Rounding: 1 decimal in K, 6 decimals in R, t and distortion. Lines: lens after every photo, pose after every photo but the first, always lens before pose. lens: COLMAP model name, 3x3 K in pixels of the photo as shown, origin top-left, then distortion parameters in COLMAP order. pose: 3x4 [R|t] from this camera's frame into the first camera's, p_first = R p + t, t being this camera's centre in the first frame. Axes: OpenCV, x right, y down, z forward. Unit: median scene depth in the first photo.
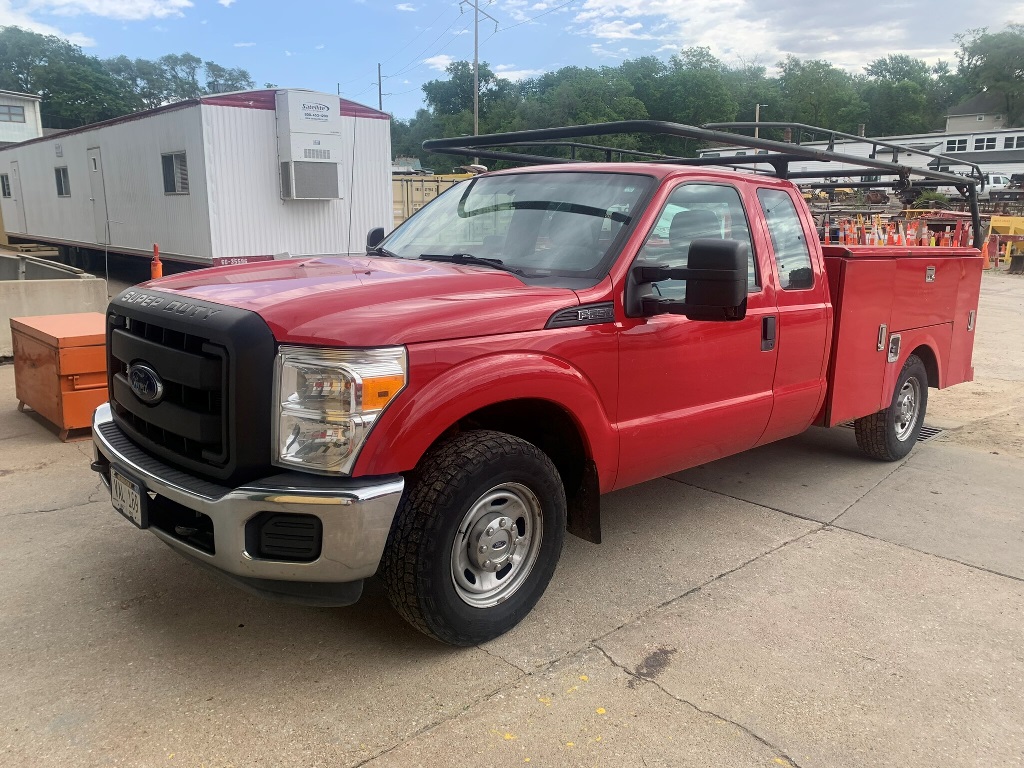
lens RADIAL K [[775.4, 0, 514.2], [0, 775.4, 378.4], [0, 0, 1]] dist [0.036799, -0.041227]
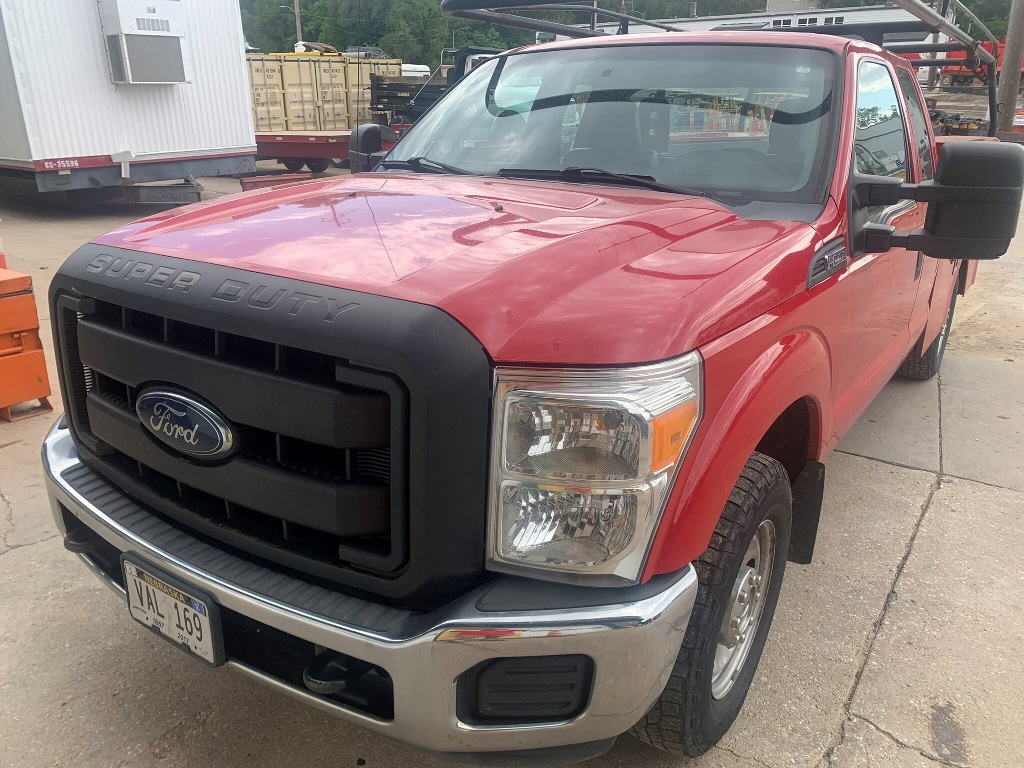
lens RADIAL K [[775.4, 0, 510.2], [0, 775.4, 388.7], [0, 0, 1]] dist [0.036799, -0.041227]
pose [[0.979256, -0.077138, 0.187370, -0.320039], [0.048572, 0.987105, 0.152525, -0.089700], [-0.196719, -0.140261, 0.970376, 0.369352]]
